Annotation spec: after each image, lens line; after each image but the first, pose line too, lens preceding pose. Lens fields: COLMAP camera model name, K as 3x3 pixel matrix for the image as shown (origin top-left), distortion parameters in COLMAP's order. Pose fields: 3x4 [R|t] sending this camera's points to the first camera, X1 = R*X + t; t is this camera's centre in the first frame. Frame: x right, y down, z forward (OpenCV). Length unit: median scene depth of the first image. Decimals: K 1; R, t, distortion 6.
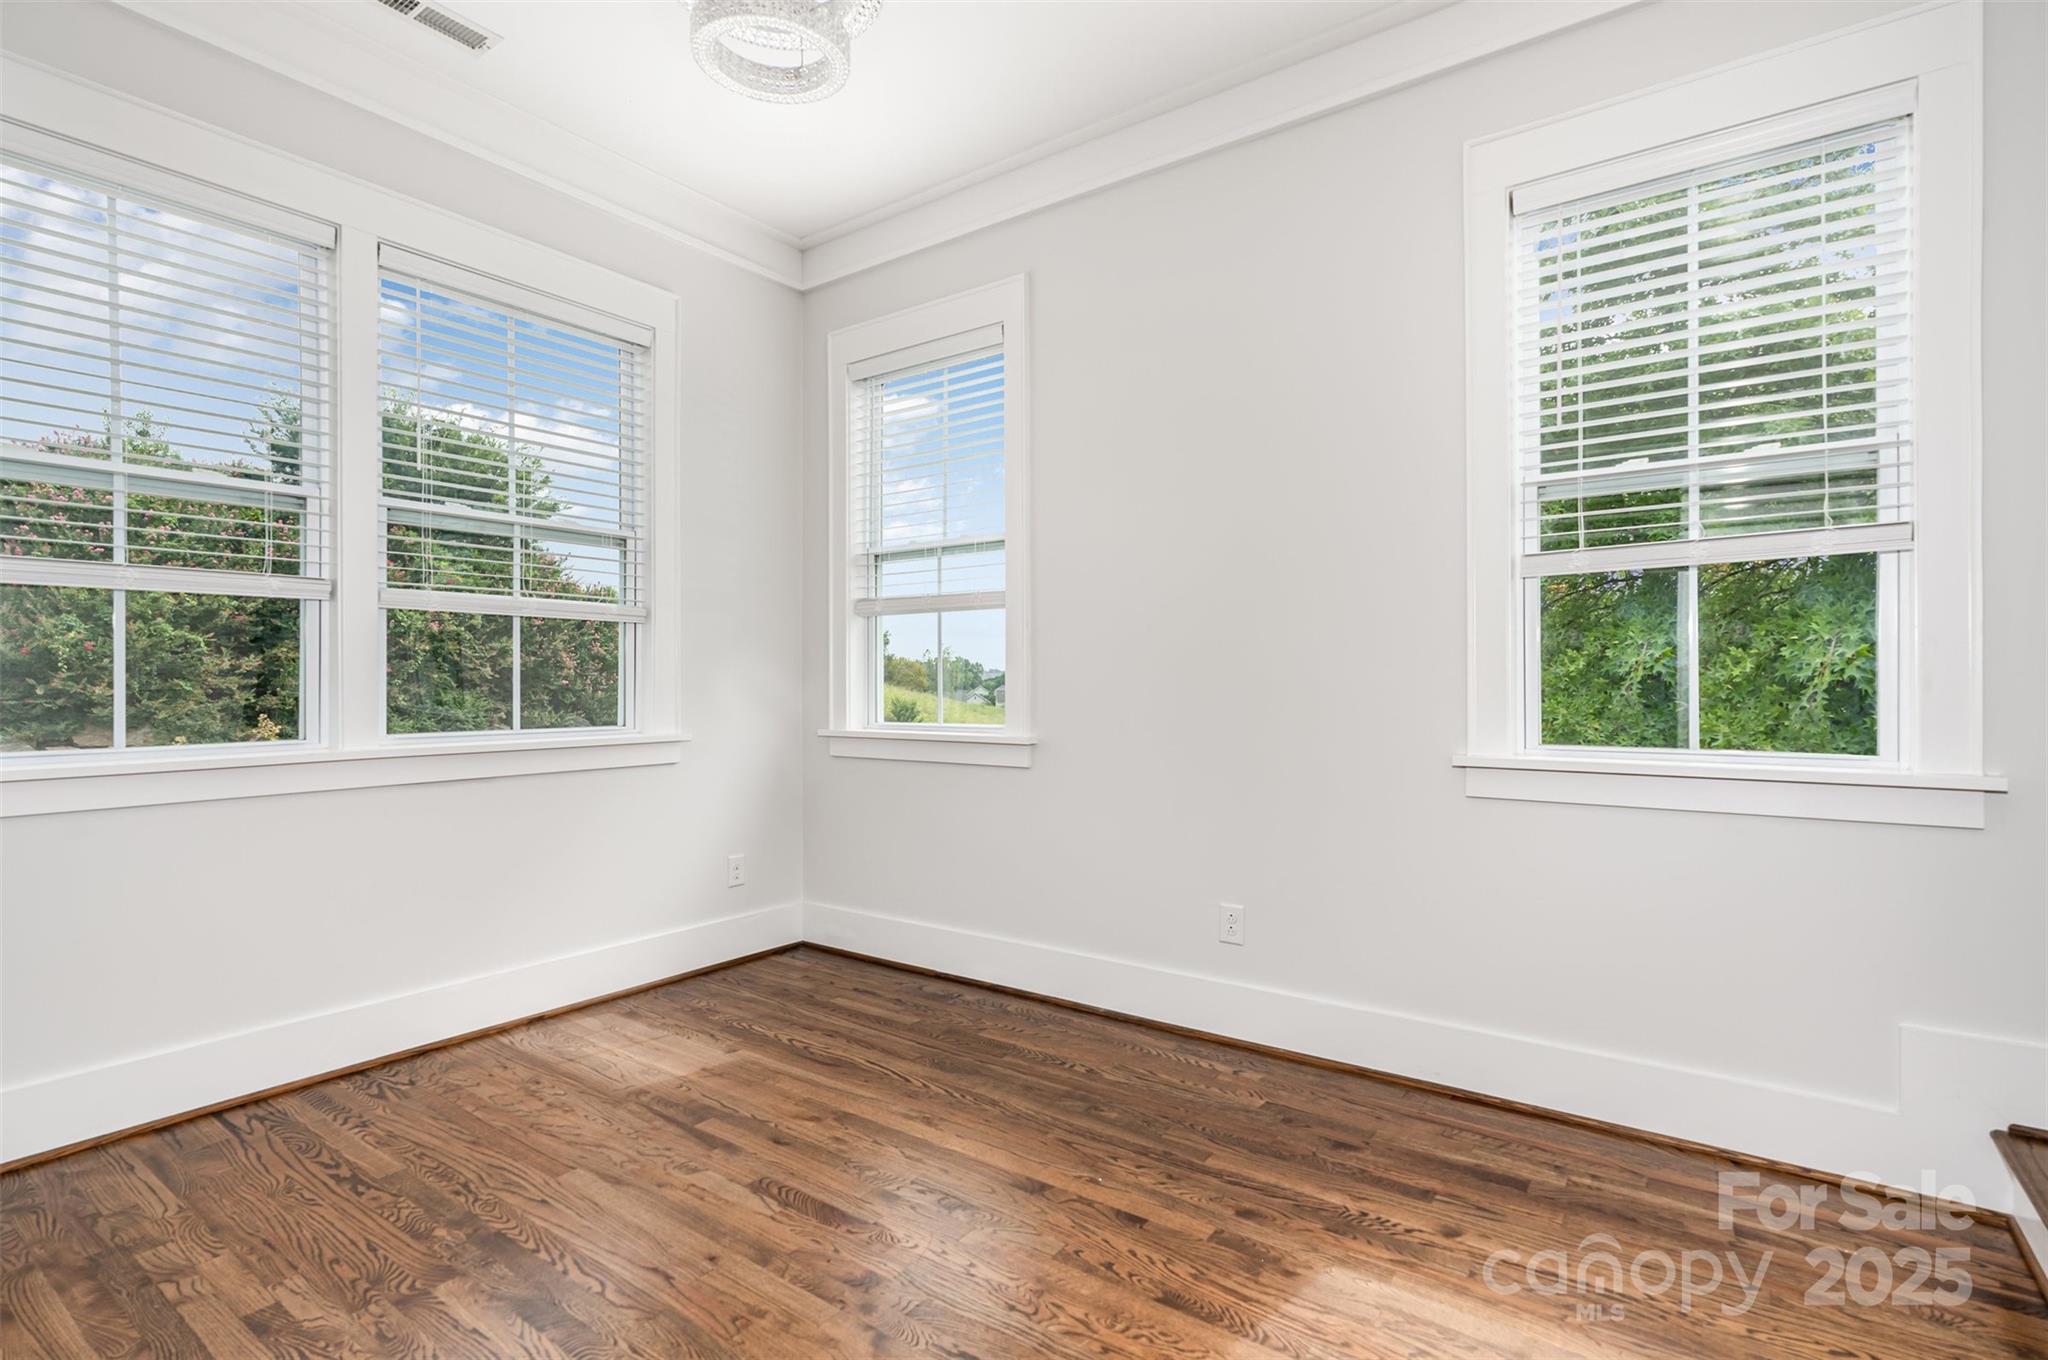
lens RADIAL K [[967.5, 0, 1027.6], [0, 967.5, 683.3], [0, 0, 1]] dist [-0.004604, 0.000149]
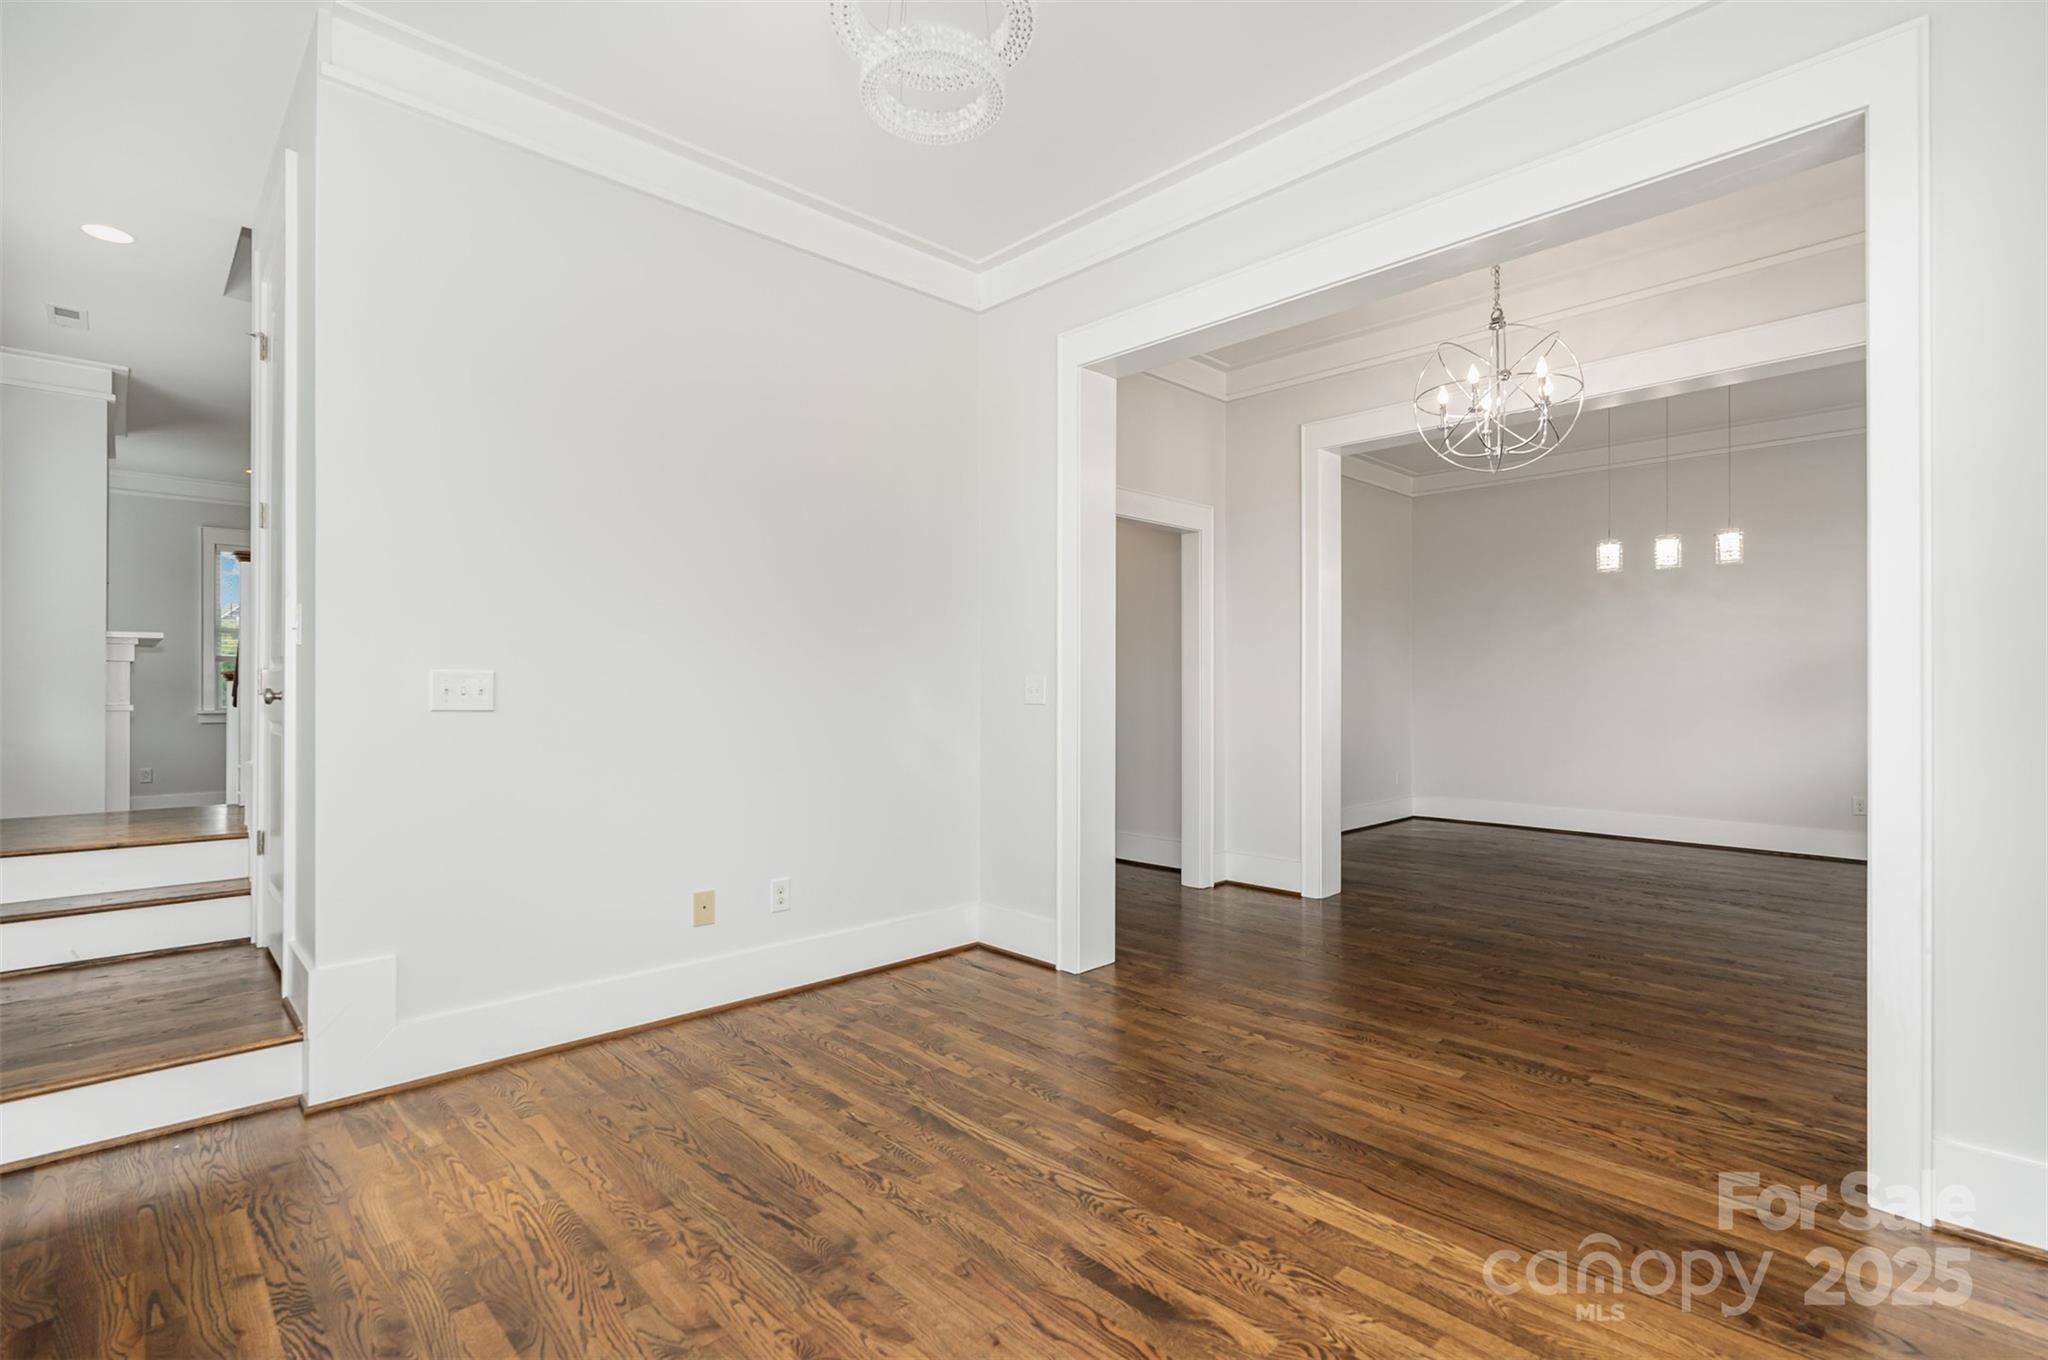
lens RADIAL K [[967.5, 0, 1027.6], [0, 967.5, 683.3], [0, 0, 1]] dist [-0.004604, 0.000149]
pose [[-0.981727, 0.000115, 0.190296, -0.535175], [-0.000320, 0.999997, -0.002255, -0.018161], [-0.190296, -0.002275, -0.981724, 1.910241]]
